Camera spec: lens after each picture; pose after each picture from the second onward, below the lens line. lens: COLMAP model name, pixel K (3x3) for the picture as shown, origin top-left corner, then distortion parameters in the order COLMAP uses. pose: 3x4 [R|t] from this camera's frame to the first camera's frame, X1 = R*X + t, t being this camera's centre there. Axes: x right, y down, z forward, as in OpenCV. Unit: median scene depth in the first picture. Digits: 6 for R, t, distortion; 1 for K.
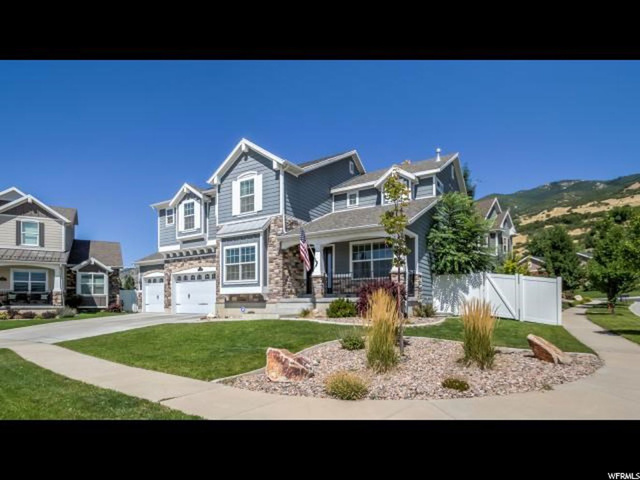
lens RADIAL K [[297.8, 0, 319.5], [0, 297.8, 231.7], [0, 0, 1]] dist [0.018044, 0.000084]
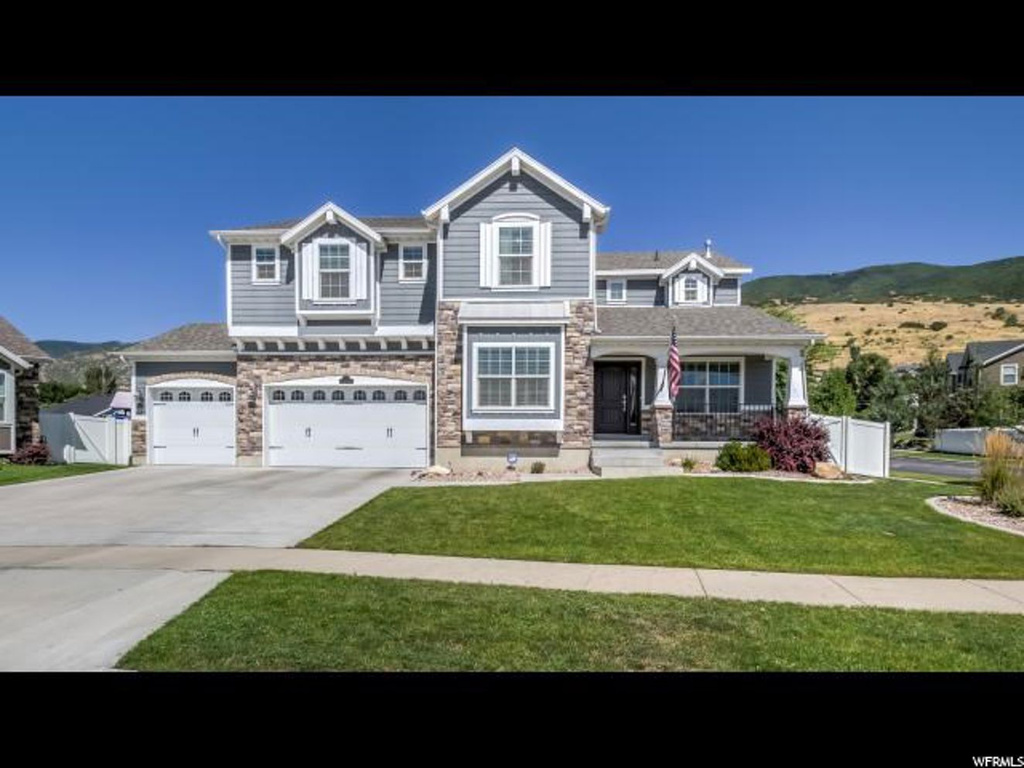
lens RADIAL K [[461.5, 0, 516.0], [0, 461.5, 361.5], [0, 0, 1]] dist [0.001222, -0.000169]
pose [[0.896863, 0.094179, 0.432165, -0.599277], [-0.112161, 0.993557, 0.016246, 0.061557], [-0.427850, -0.063042, 0.901648, 0.218086]]
